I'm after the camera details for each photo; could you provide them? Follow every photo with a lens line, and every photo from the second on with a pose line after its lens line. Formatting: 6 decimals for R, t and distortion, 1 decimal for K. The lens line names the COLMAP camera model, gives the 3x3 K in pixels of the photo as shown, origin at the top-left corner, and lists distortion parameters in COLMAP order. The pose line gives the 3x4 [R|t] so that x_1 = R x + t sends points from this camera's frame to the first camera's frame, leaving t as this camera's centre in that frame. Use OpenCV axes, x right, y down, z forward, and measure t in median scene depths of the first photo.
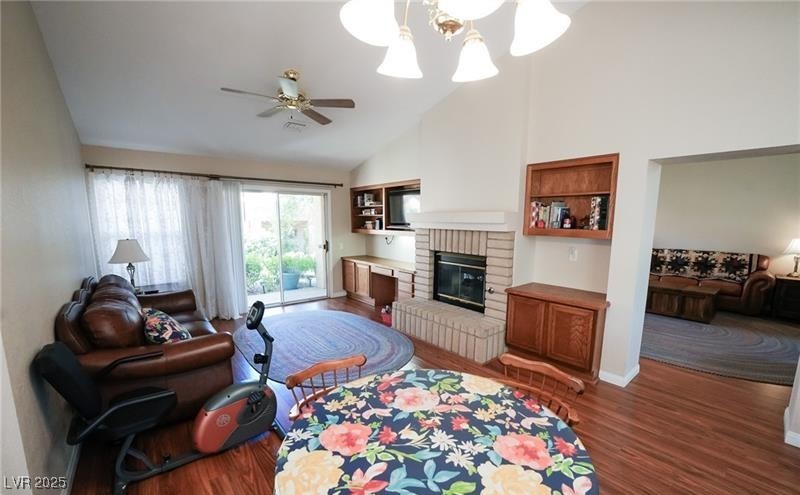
lens RADIAL K [[323.7, 0, 399.9], [0, 323.7, 264.5], [0, 0, 1]] dist [-0.022899, -0.000088]
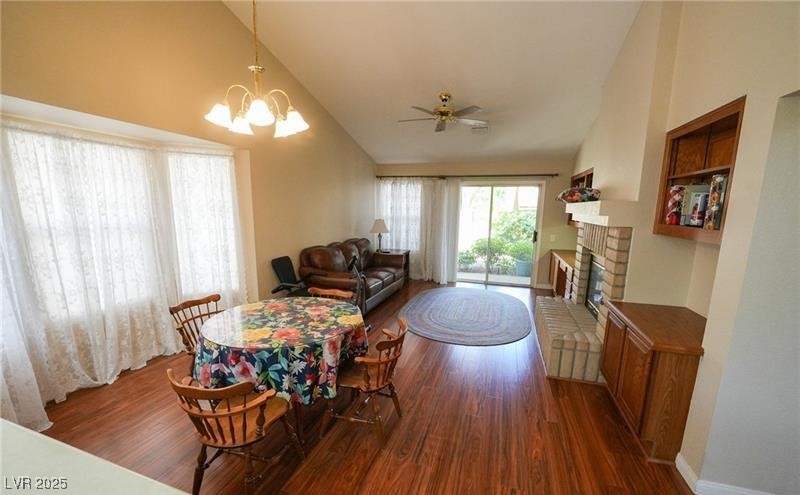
lens RADIAL K [[323.7, 0, 399.9], [0, 323.7, 264.5], [0, 0, 1]] dist [-0.022899, -0.000088]
pose [[0.541370, 0.150731, -0.827163, 0.690928], [-0.129718, 0.986994, 0.094957, -0.019515], [0.830718, 0.055891, 0.553881, 0.159454]]
